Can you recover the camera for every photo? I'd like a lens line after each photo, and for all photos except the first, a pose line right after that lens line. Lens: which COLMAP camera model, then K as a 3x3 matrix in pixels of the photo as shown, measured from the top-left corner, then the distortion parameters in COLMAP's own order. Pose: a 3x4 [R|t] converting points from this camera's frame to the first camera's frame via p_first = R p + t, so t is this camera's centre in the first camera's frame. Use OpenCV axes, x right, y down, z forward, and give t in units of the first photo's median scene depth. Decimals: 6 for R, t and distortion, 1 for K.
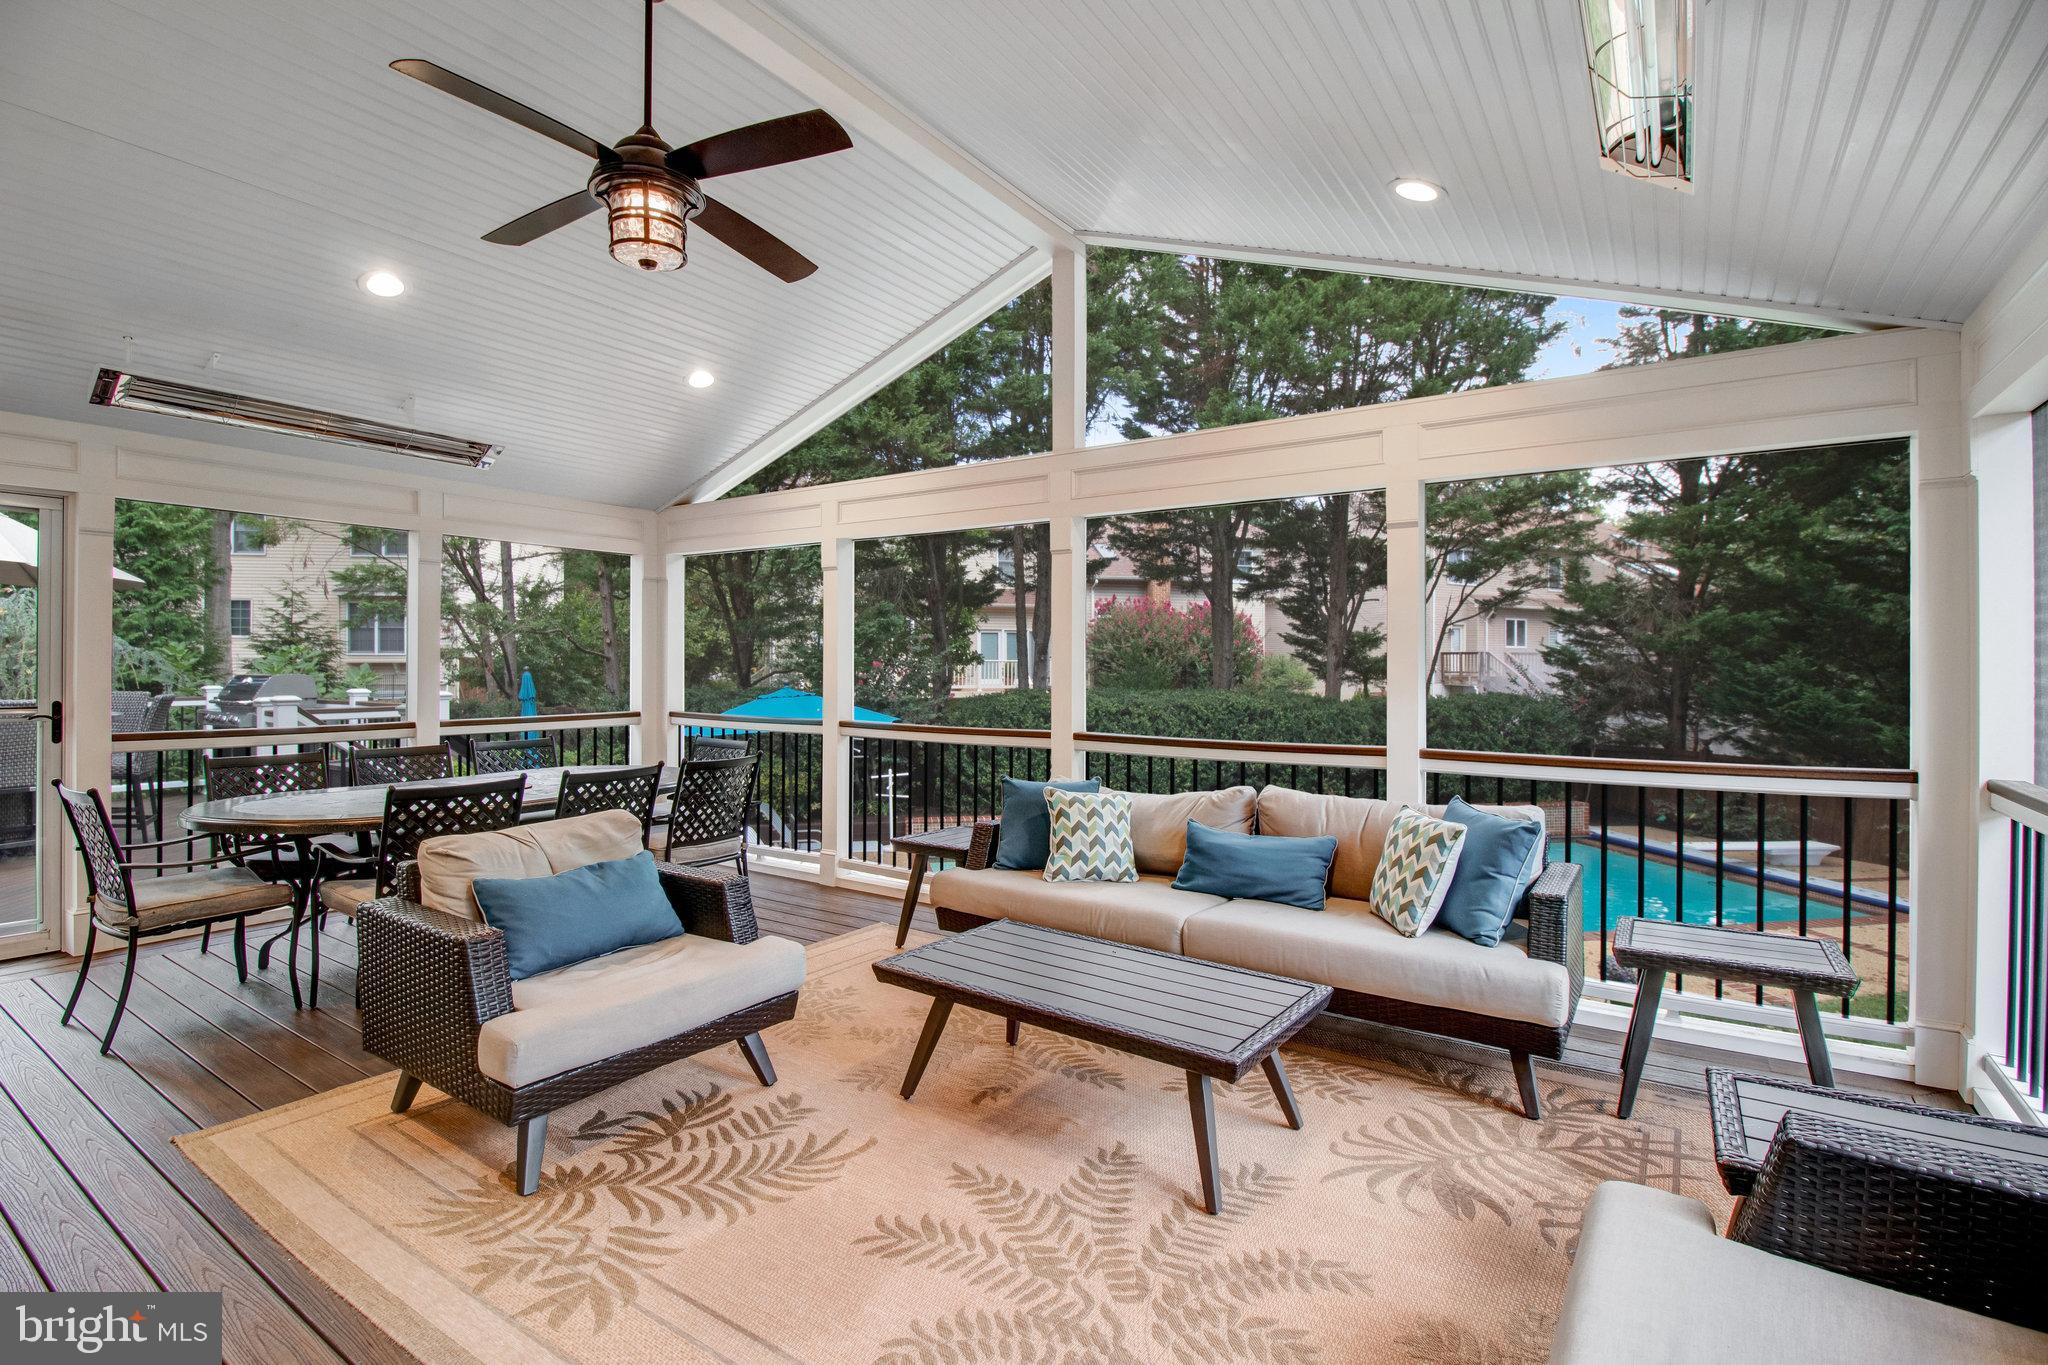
lens RADIAL K [[973.8, 0, 1016.8], [0, 973.8, 670.1], [0, 0, 1]] dist [-0.000222, -0.000303]
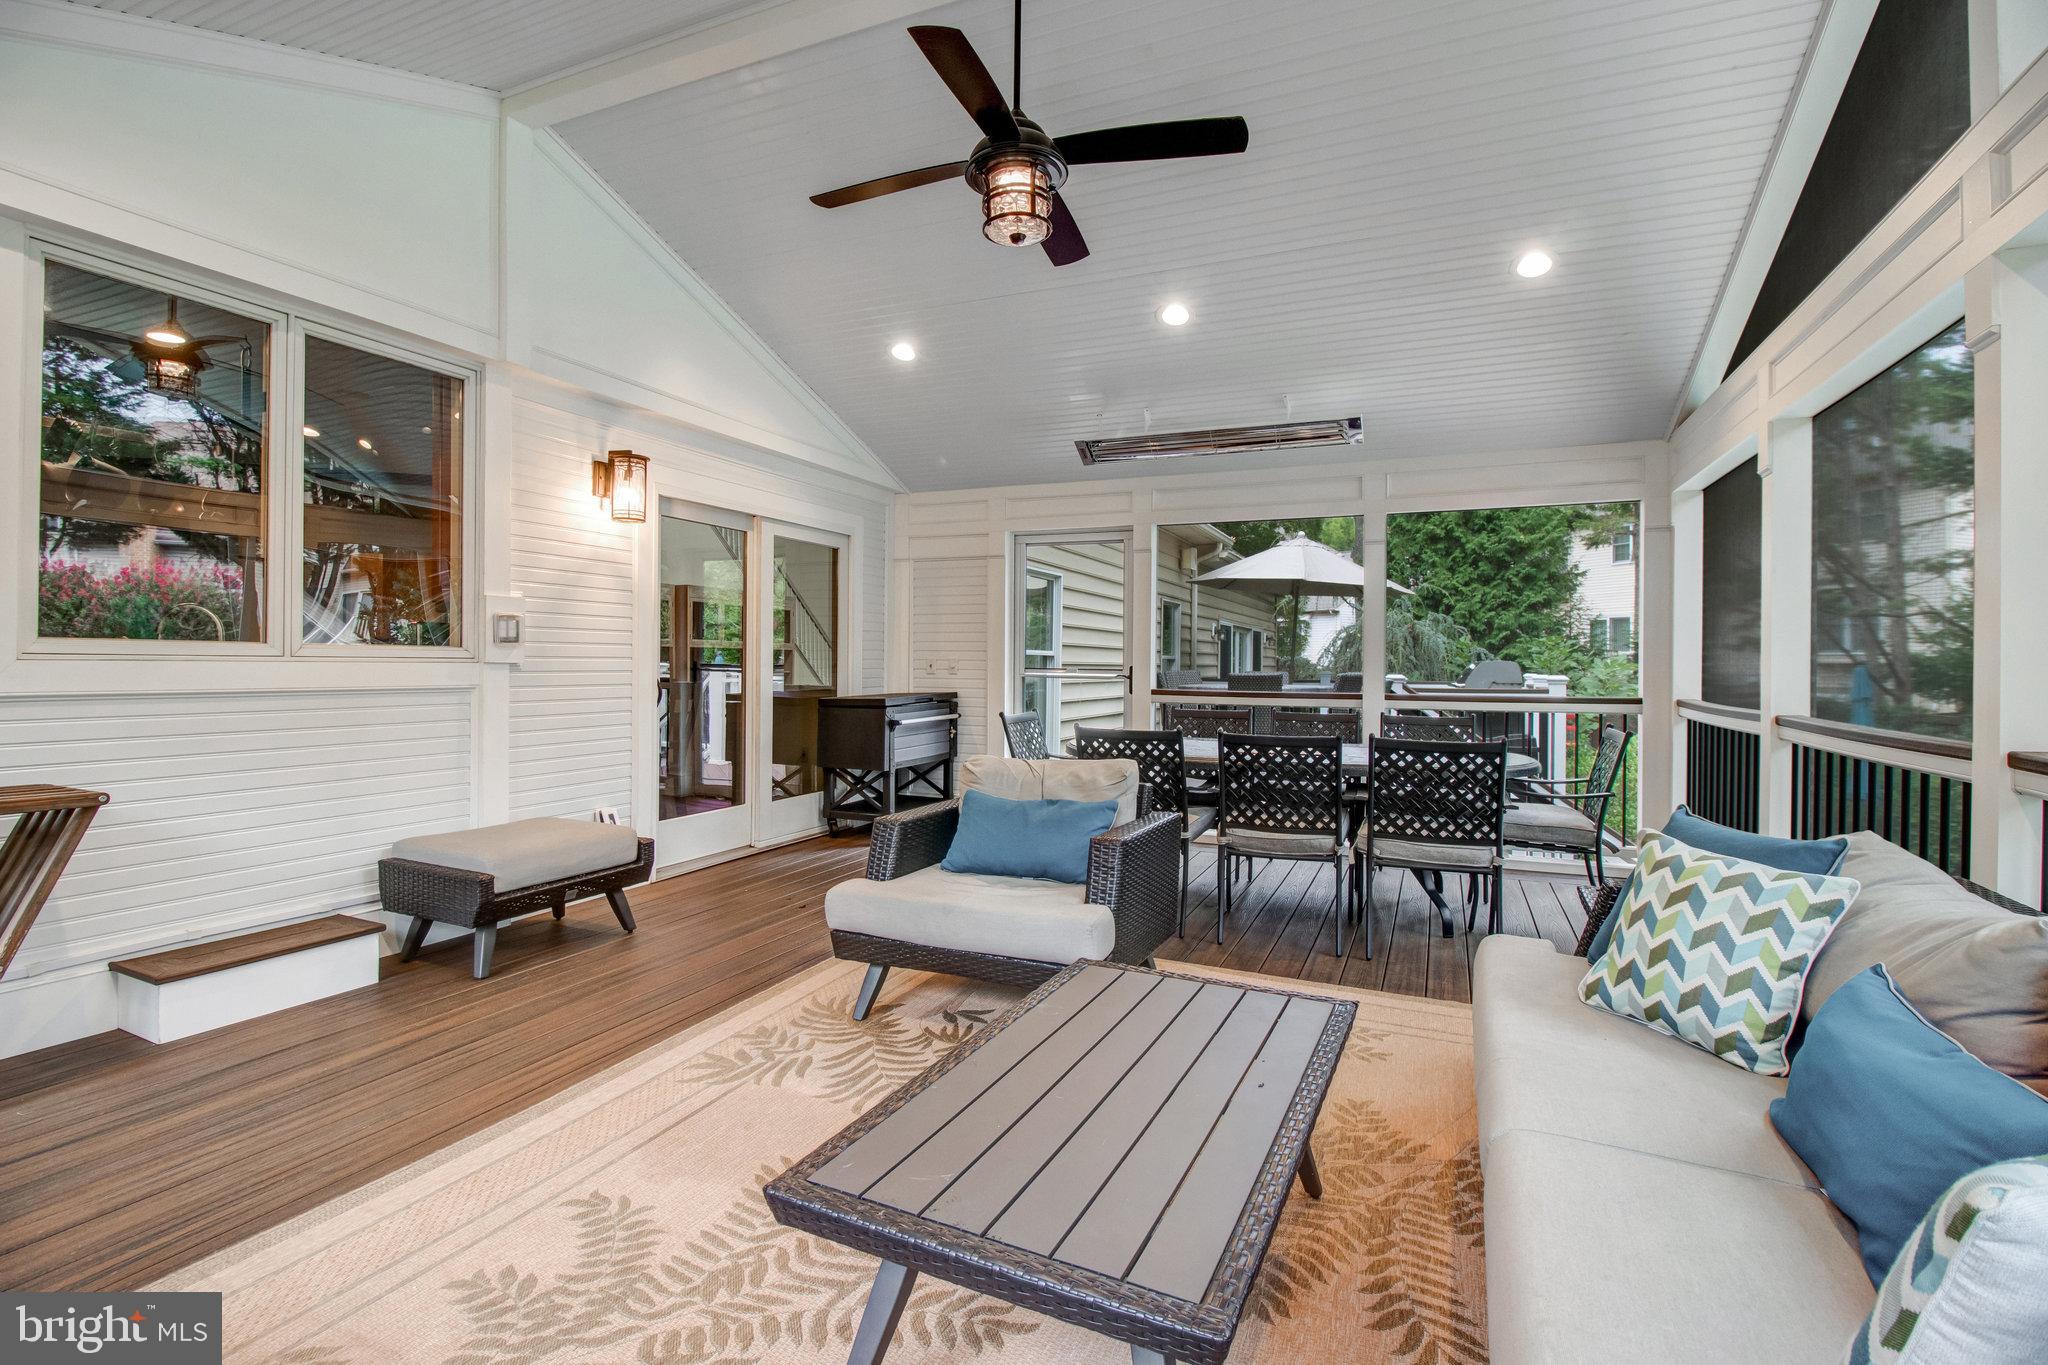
lens RADIAL K [[973.8, 0, 1016.8], [0, 973.8, 670.1], [0, 0, 1]] dist [-0.000222, -0.000303]
pose [[0.176717, 0.006228, -0.984242, 0.713668], [-0.014540, 0.999887, 0.003717, 0.055878], [0.984154, 0.013654, 0.176788, 0.854230]]
